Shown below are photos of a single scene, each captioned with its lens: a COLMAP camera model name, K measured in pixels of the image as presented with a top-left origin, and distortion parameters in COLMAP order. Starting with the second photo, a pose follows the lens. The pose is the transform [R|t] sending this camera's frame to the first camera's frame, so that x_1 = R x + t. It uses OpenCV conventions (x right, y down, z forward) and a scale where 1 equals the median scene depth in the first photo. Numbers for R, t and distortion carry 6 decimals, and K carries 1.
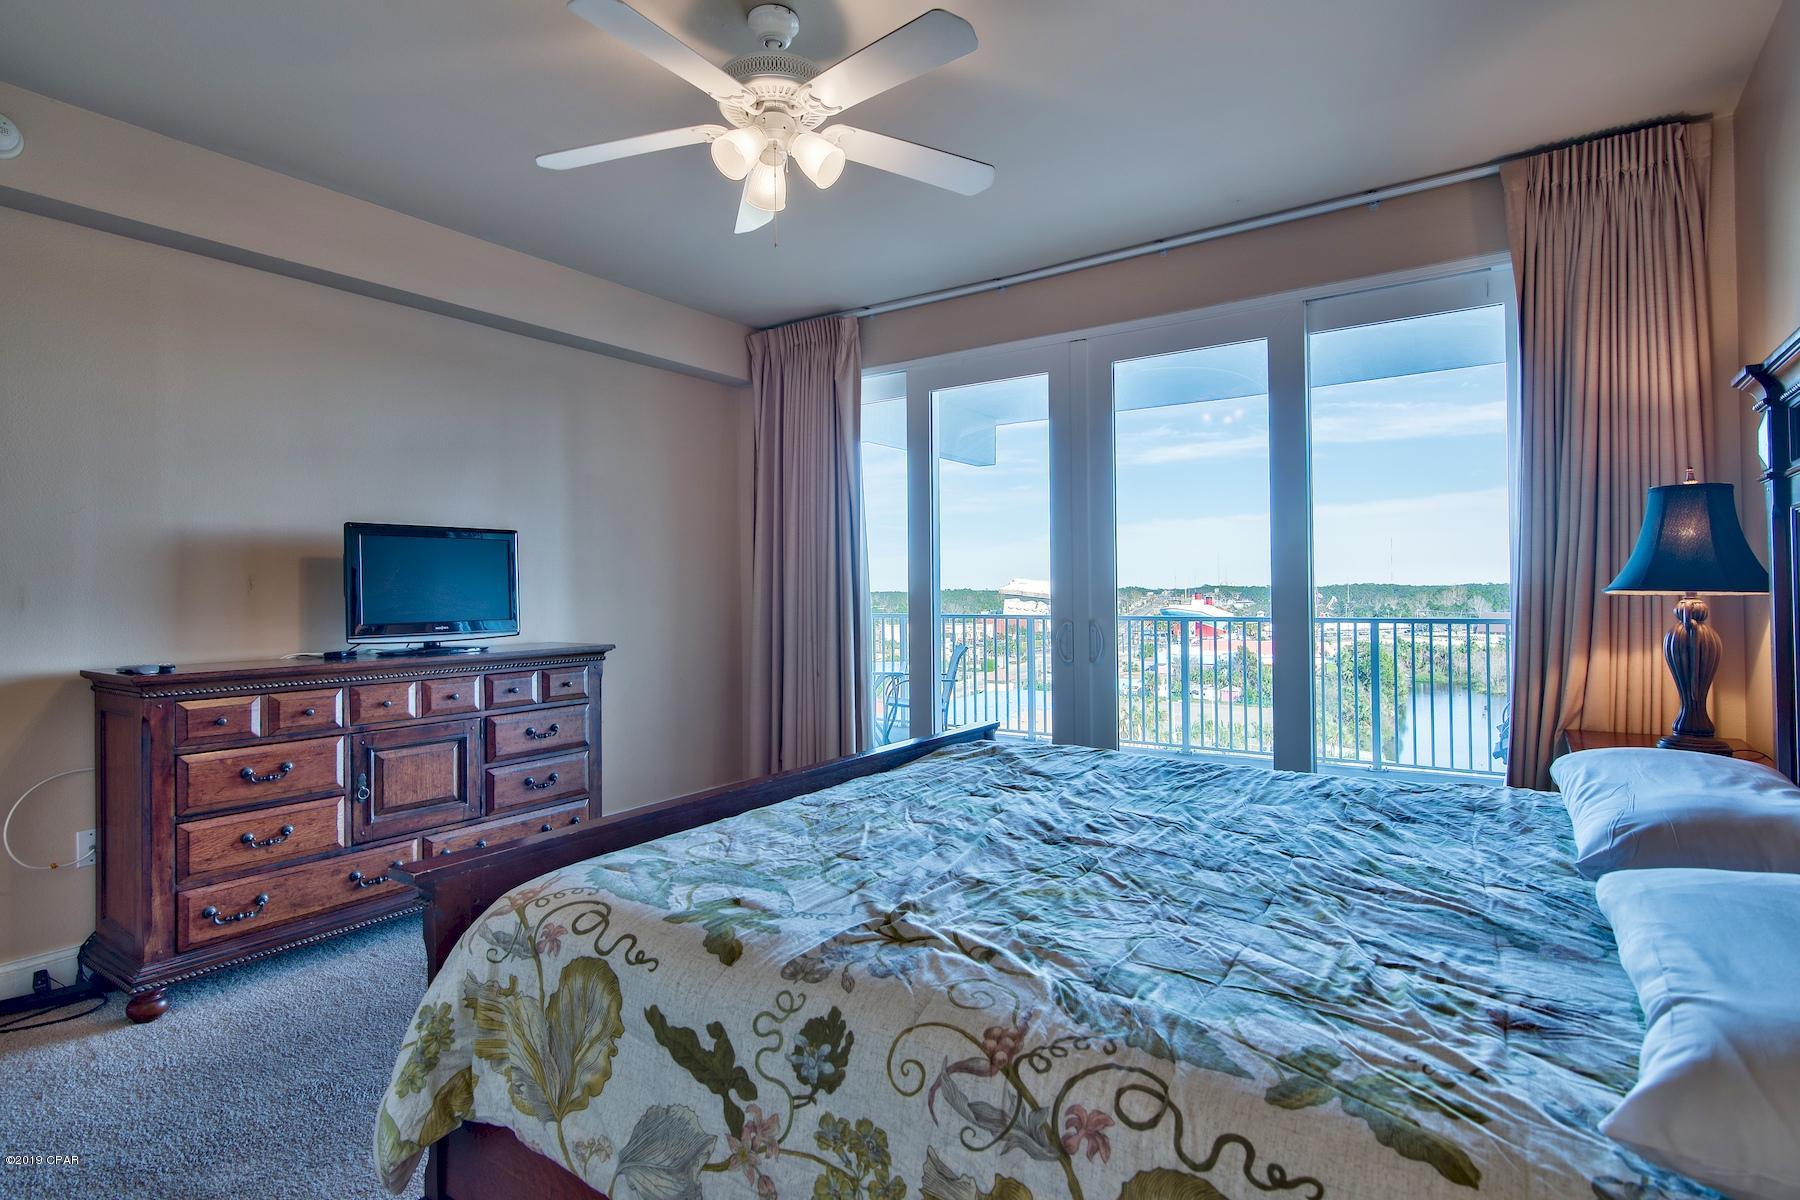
lens RADIAL K [[915.2, 0, 877.0], [0, 915.2, 572.5], [0, 0, 1]] dist [0.003956, 0.001749]
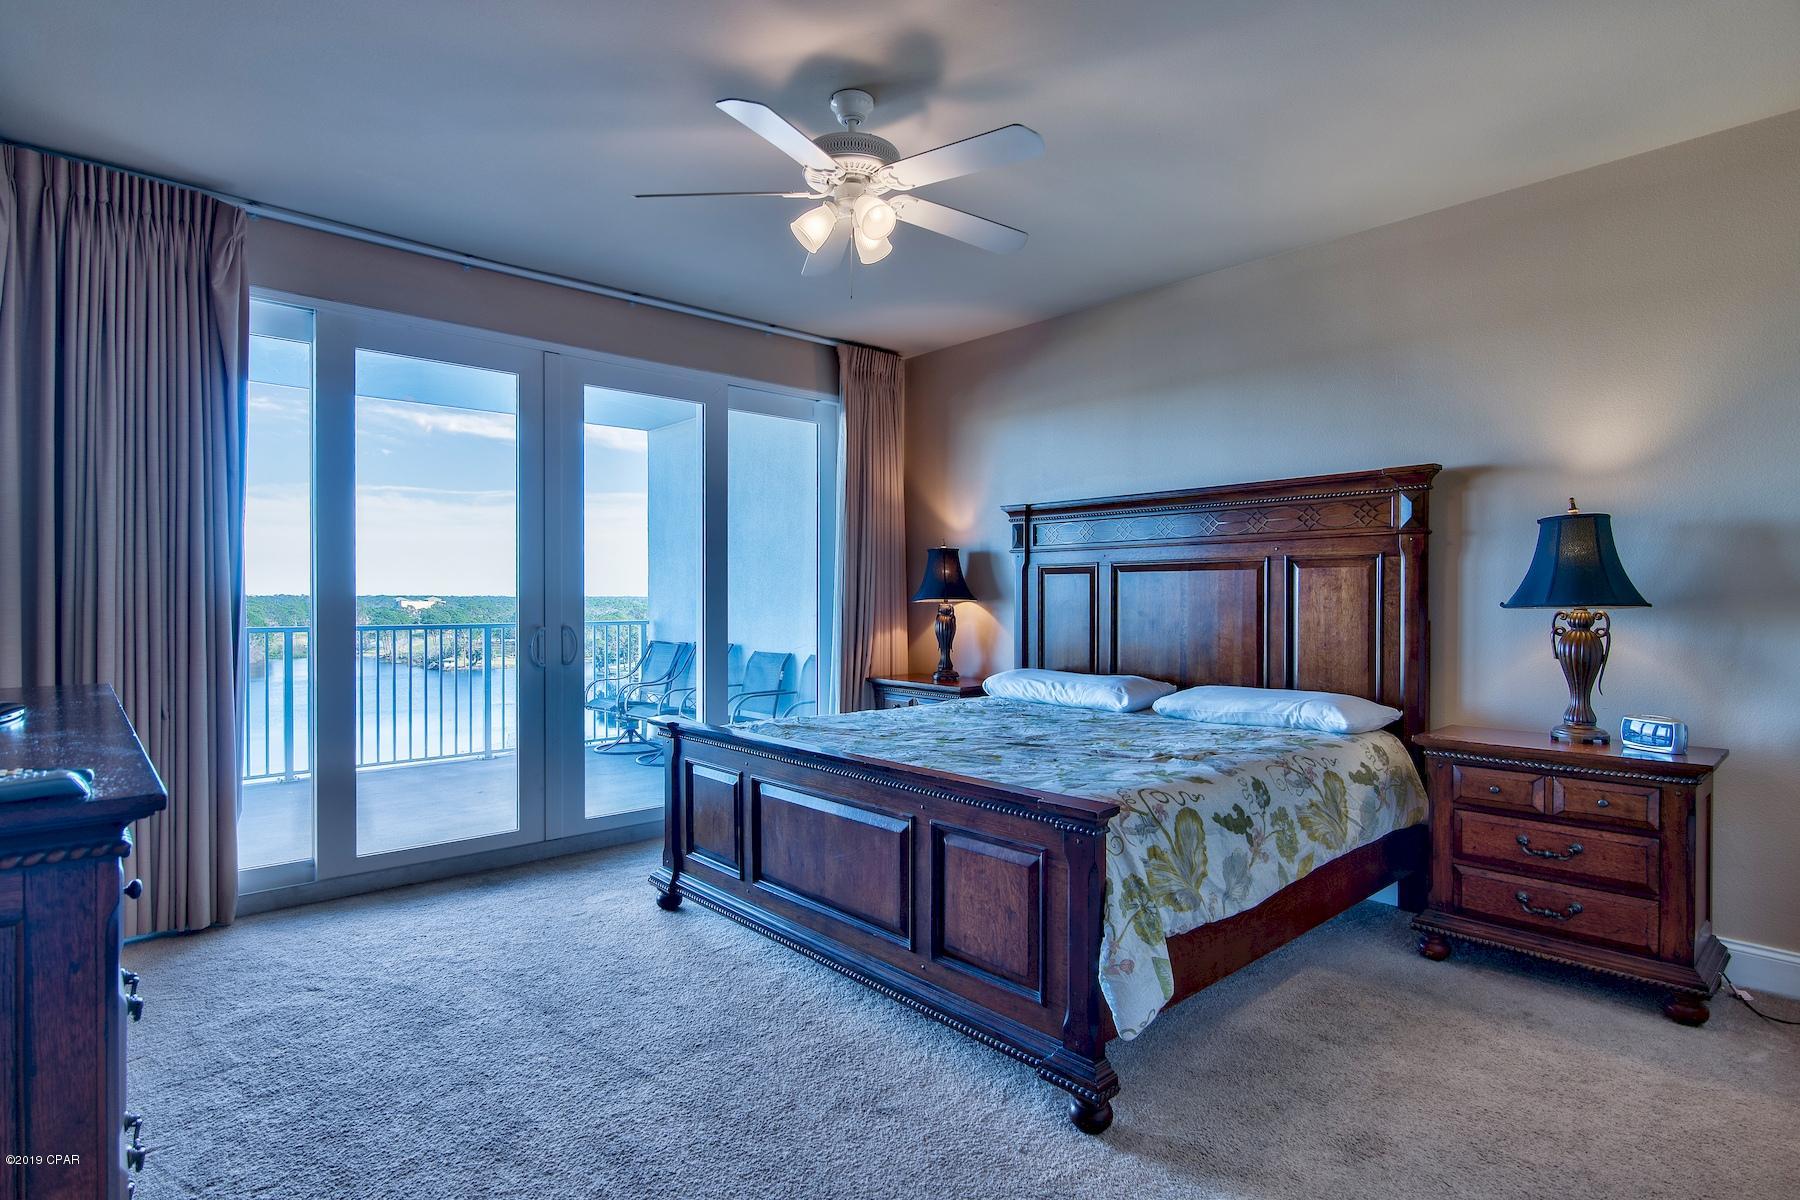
lens RADIAL K [[915.2, 0, 903.6], [0, 915.2, 602.3], [0, 0, 1]] dist [0.003956, 0.001749]
pose [[0.218262, 0.005522, 0.975874, -0.682093], [-0.024497, 0.999700, -0.000178, 0.016944], [-0.975583, -0.023867, 0.218332, 0.375121]]
